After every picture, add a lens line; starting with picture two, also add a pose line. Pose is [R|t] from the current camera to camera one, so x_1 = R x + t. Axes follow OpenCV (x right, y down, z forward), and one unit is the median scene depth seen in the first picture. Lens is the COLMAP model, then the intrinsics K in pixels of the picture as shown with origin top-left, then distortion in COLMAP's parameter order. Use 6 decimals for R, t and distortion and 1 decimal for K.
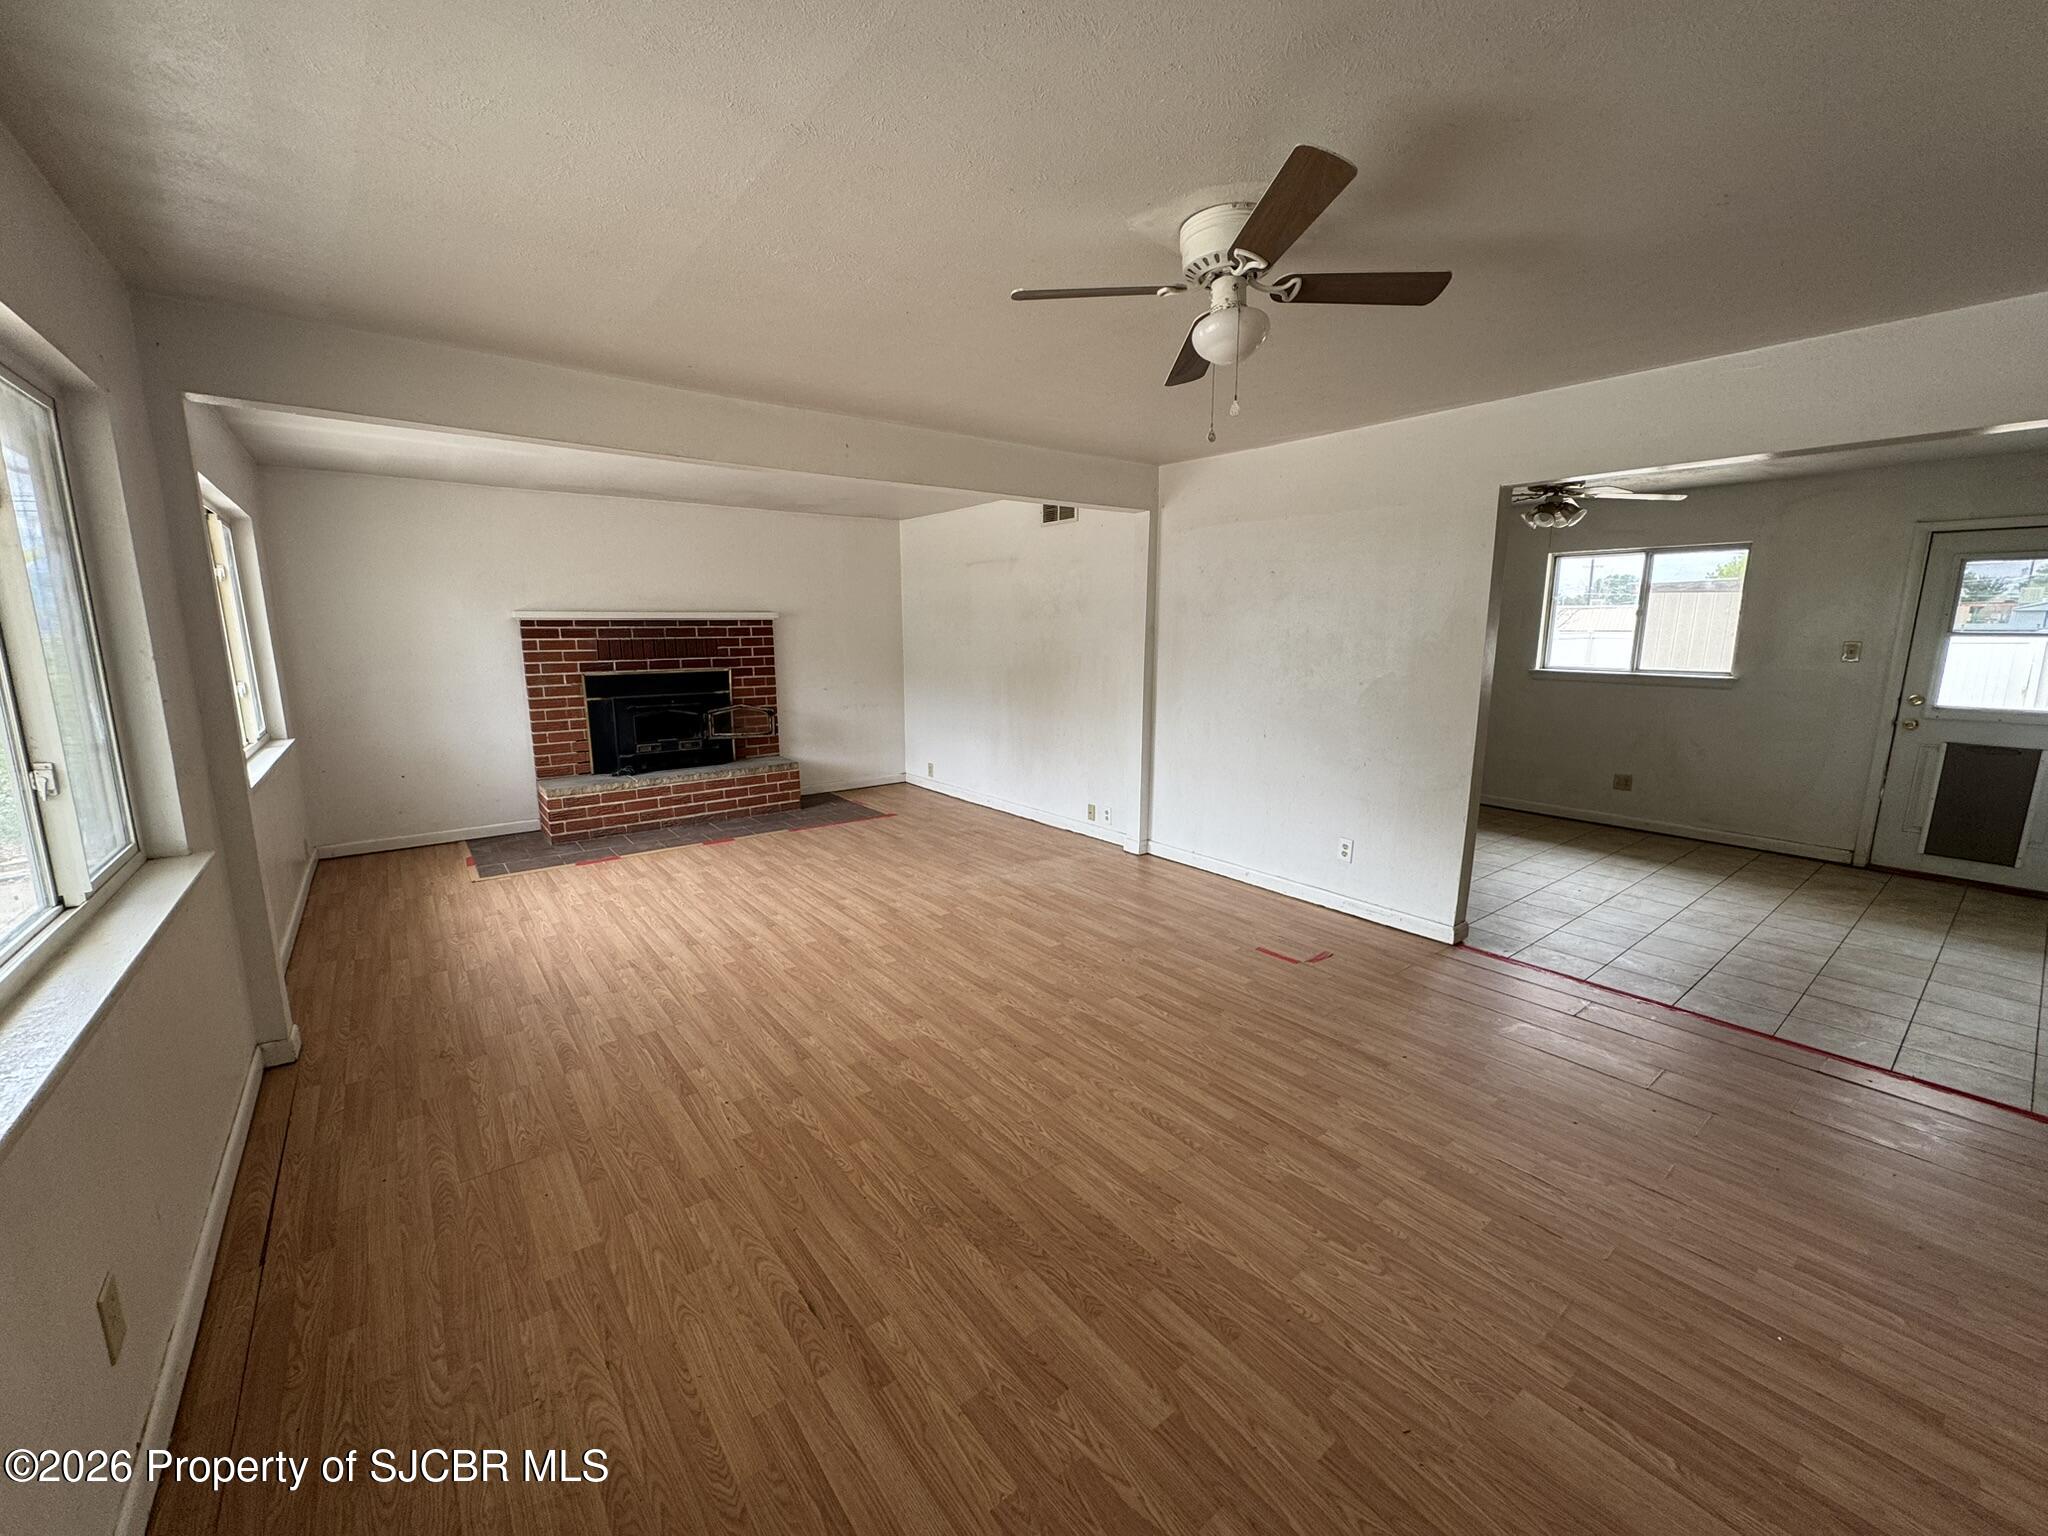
lens RADIAL K [[815.6, 0, 1023.8], [0, 815.6, 768.0], [0, 0, 1]] dist [-0.001733, 0.000135]
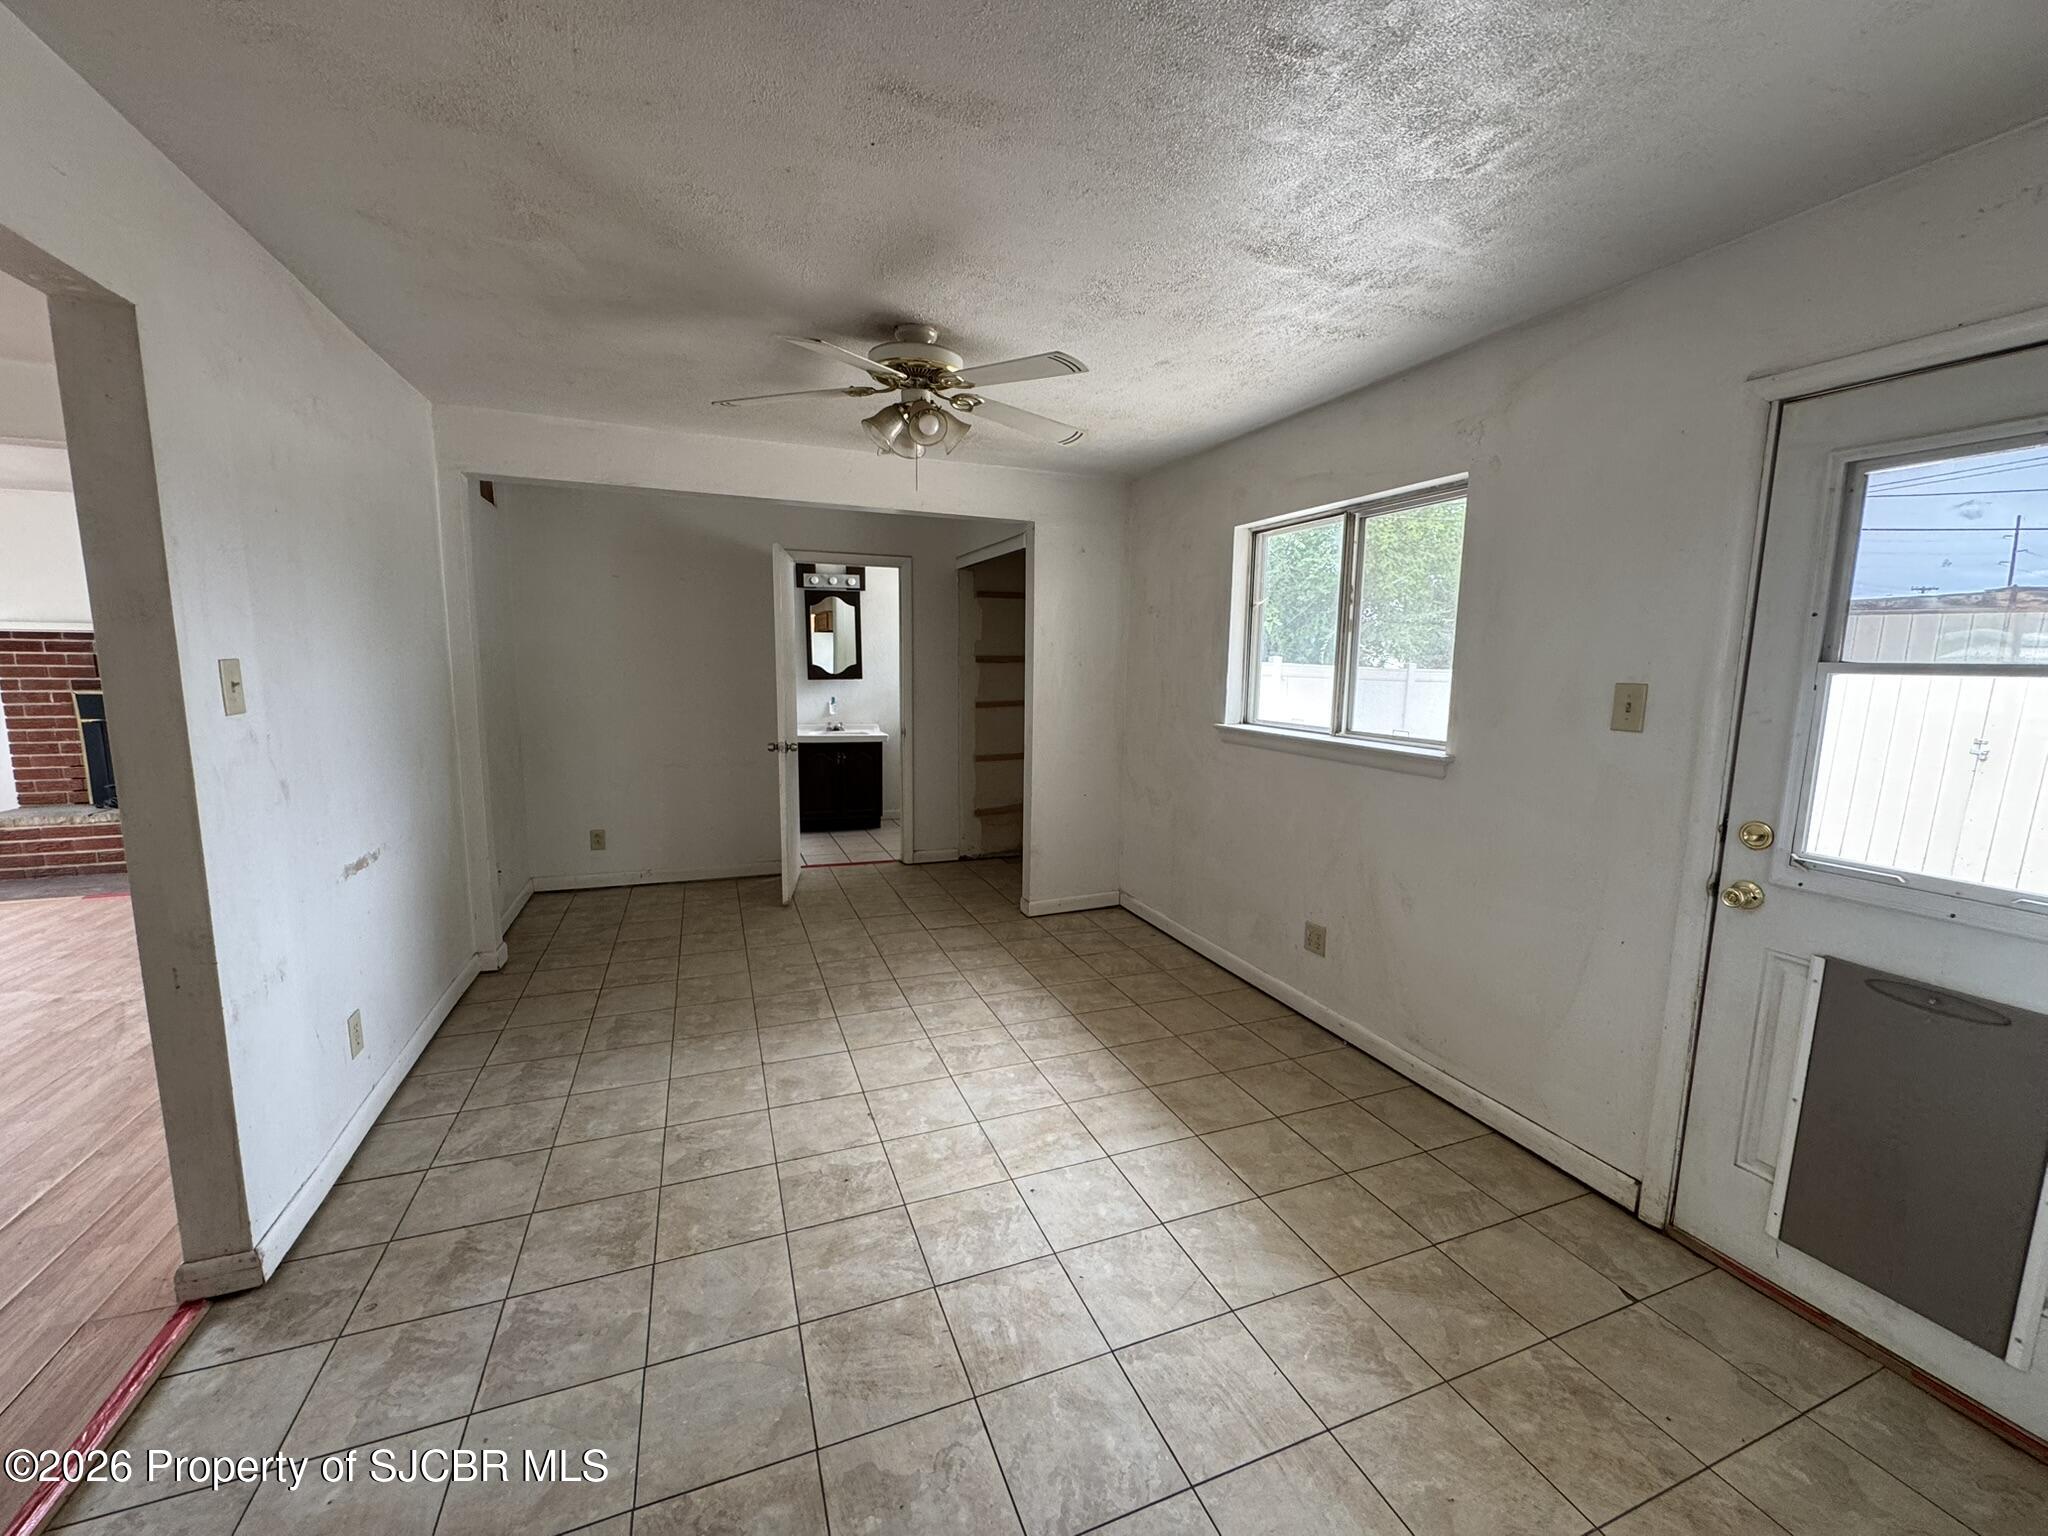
lens RADIAL K [[815.6, 0, 1024.9], [0, 815.6, 770.4], [0, 0, 1]] dist [-0.001733, 0.000135]
pose [[0.958861, 0.050804, -0.279293, 0.874202], [-0.062137, 0.997559, -0.031868, -0.080786], [0.276993, 0.047911, 0.959677, 0.533227]]
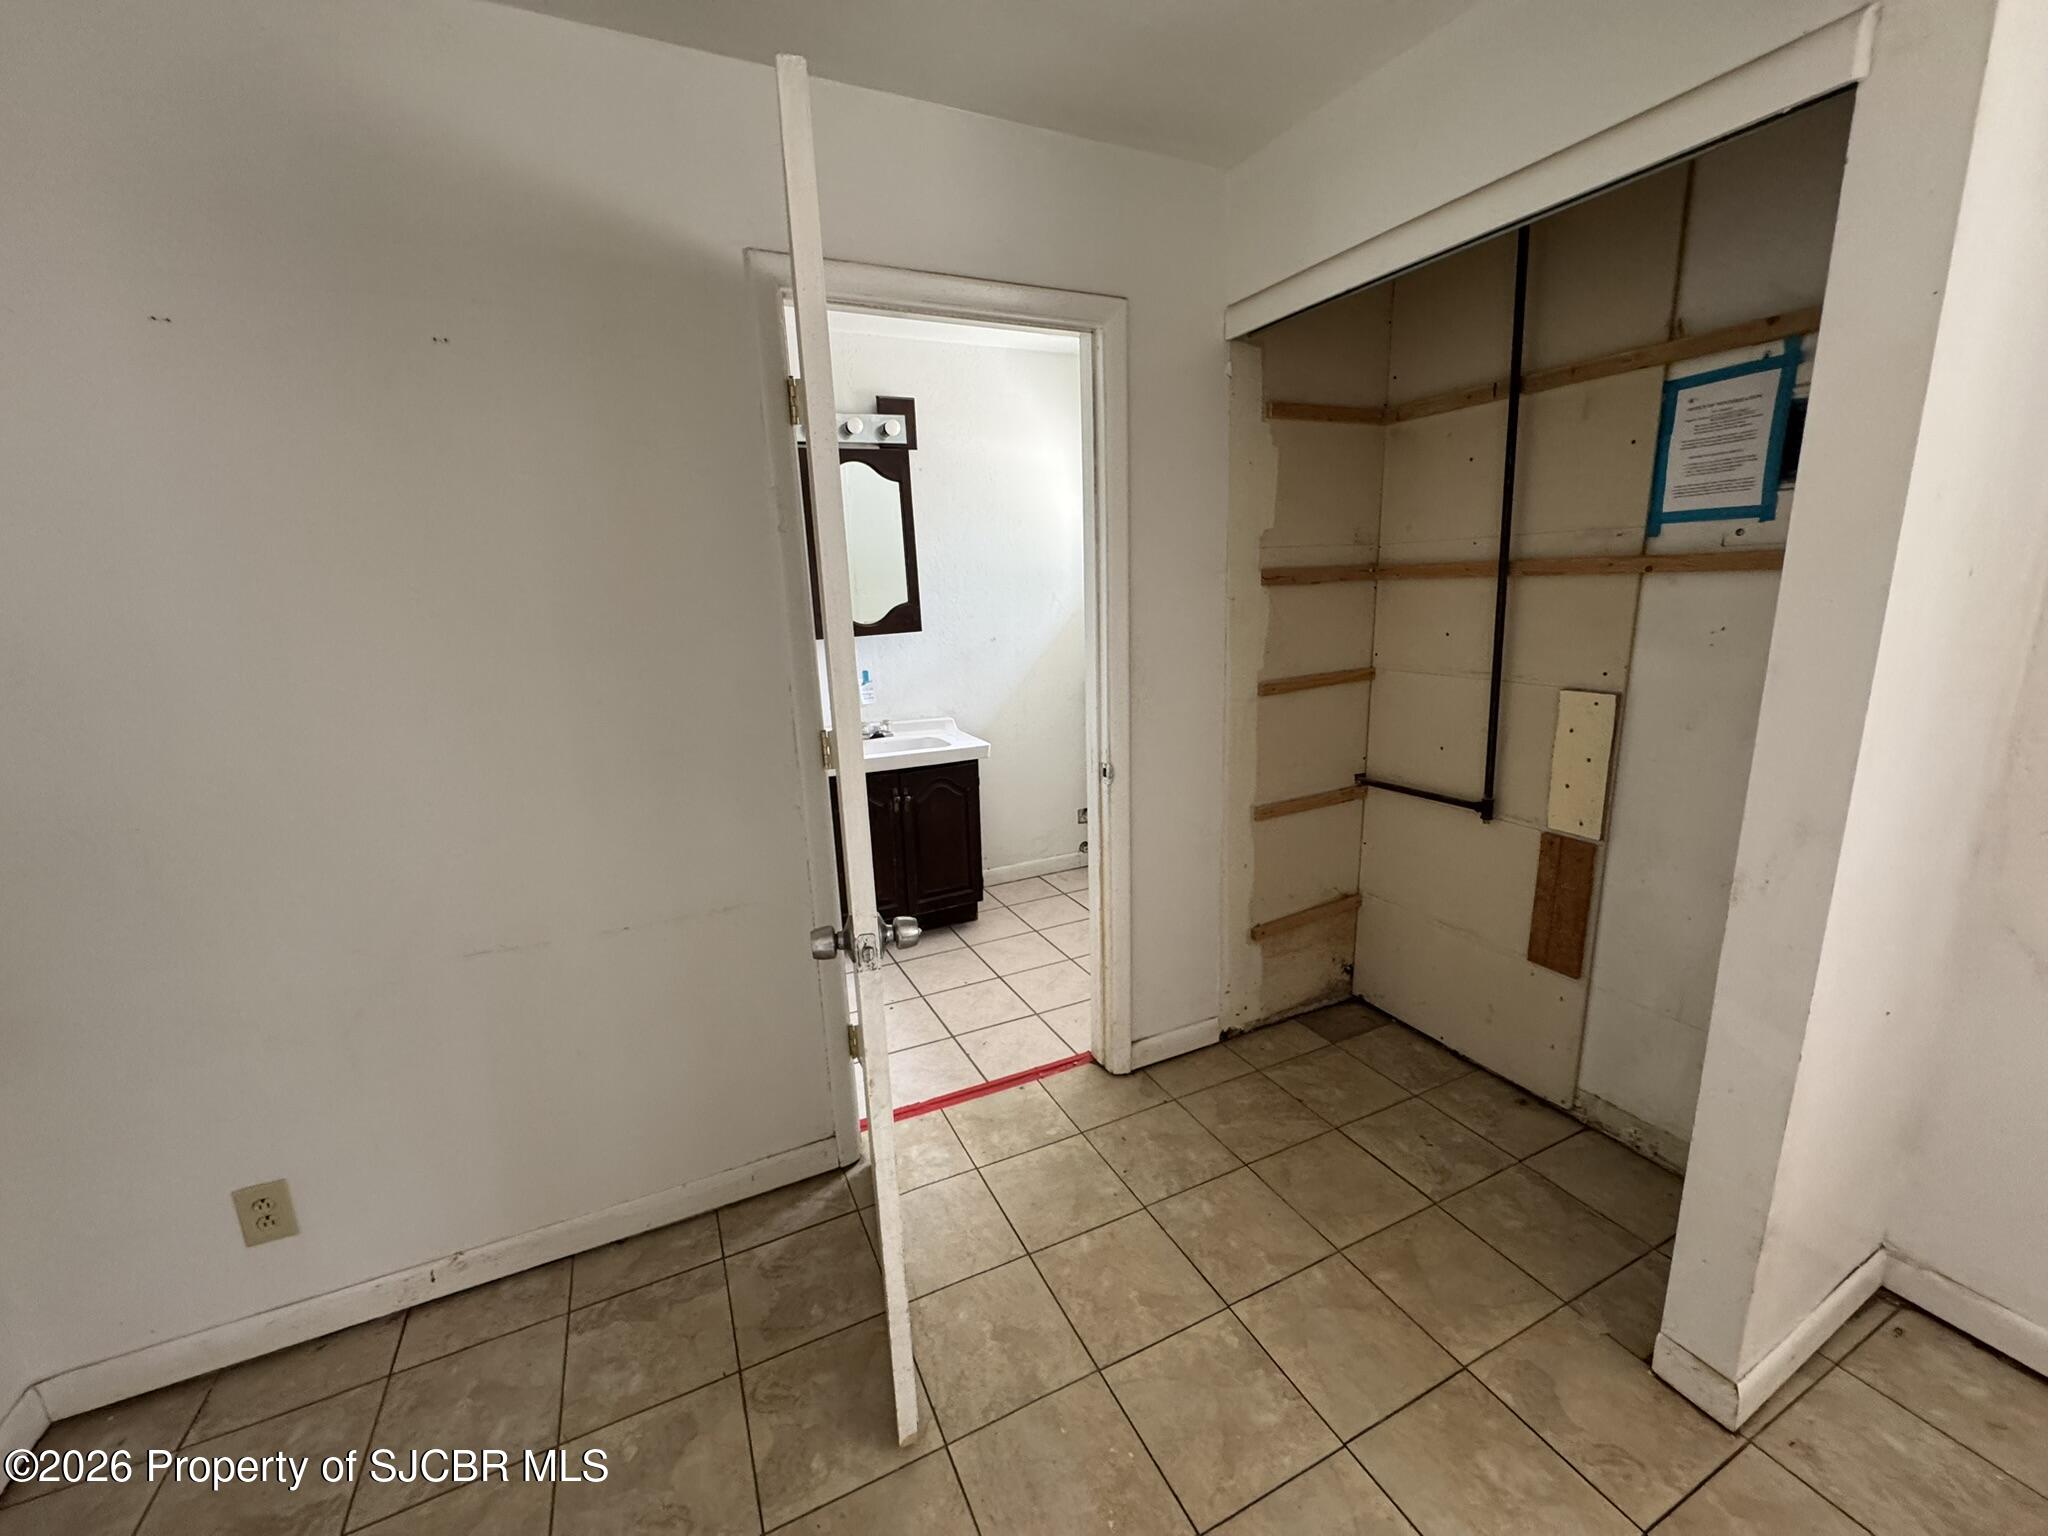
lens RADIAL K [[815.6, 0, 1018.2], [0, 815.6, 770.9], [0, 0, 1]] dist [-0.001733, 0.000135]
pose [[0.976146, 0.017974, -0.216369, 0.433409], [-0.006590, 0.998561, 0.053221, -0.184970], [0.217014, -0.050526, 0.974860, 1.132477]]
